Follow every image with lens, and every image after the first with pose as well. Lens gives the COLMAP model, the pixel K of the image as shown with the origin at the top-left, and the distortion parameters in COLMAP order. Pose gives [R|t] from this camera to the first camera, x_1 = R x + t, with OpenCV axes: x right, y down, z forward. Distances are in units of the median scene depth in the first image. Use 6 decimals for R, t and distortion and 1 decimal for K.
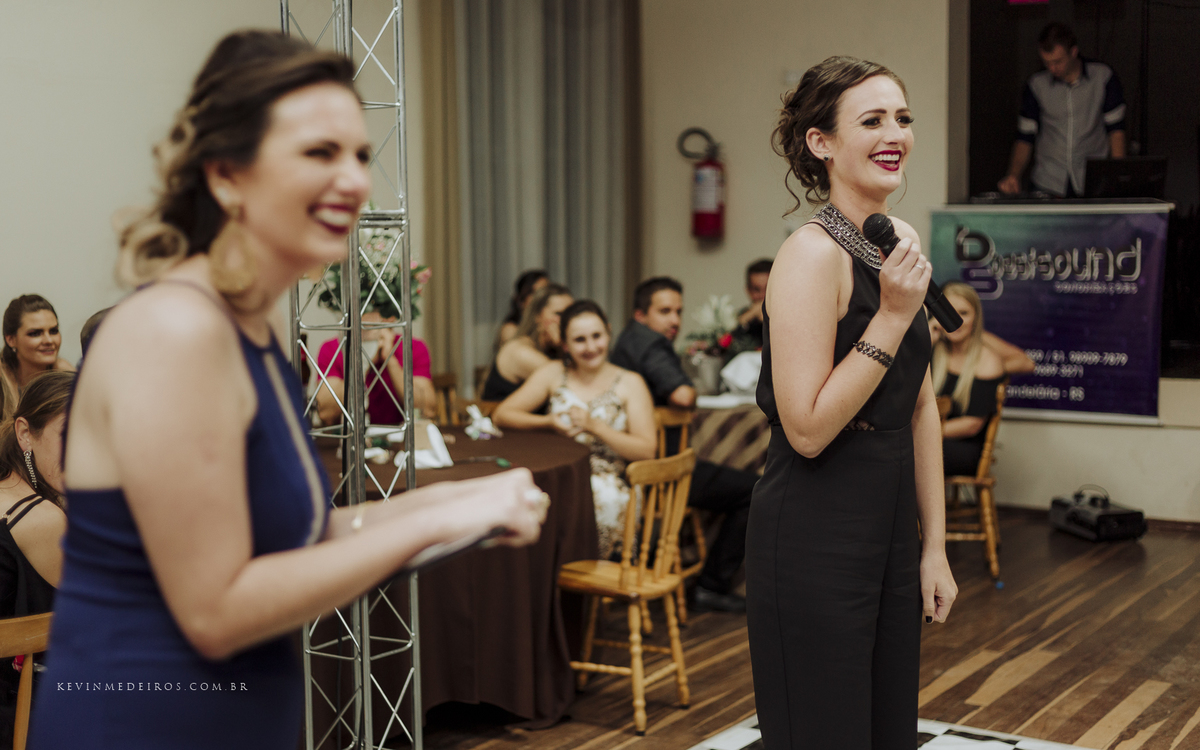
lens RADIAL K [[1751.4, 0, 600.0], [0, 1751.4, 375.0], [0, 0, 1]] dist [-0.015992, 0.120334]
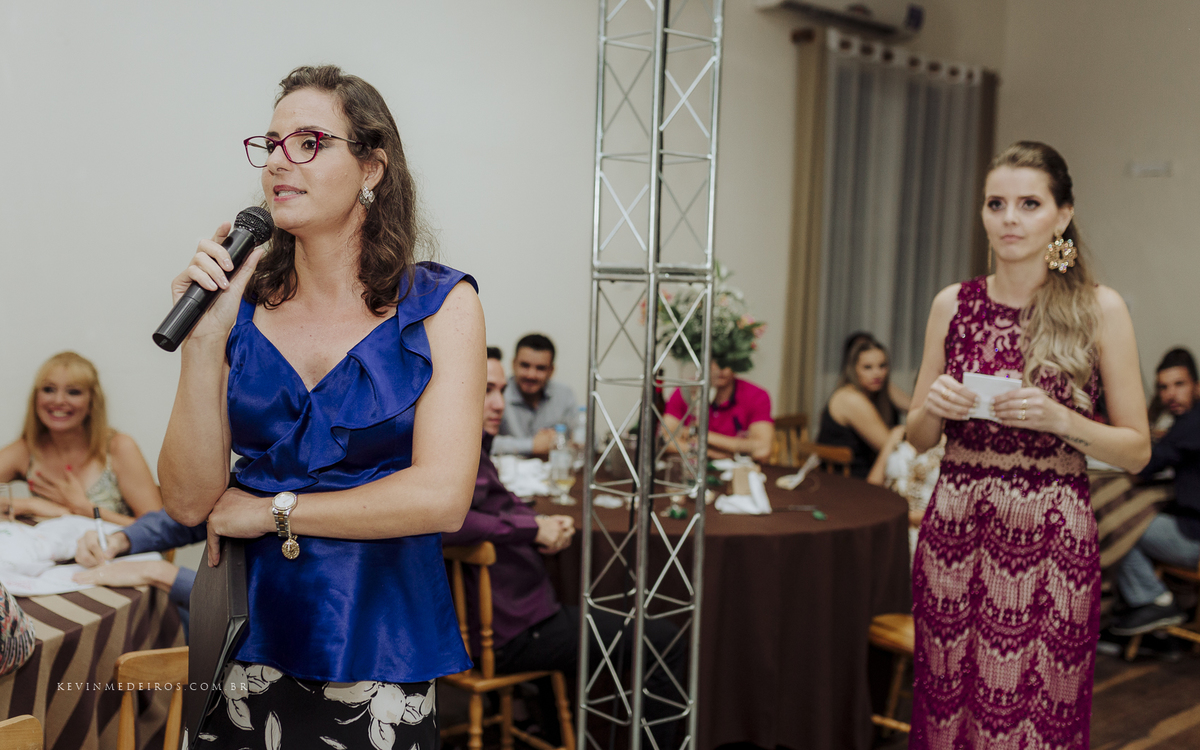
lens RADIAL K [[1149.8, 0, 605.0], [0, 1149.8, 380.7], [0, 0, 1]] dist [0.002977, 0.008288]
pose [[0.952497, 0.060880, -0.298400, 0.022995], [-0.062518, 0.998036, 0.004061, -0.024538], [0.298061, 0.014787, 0.954432, 0.313636]]
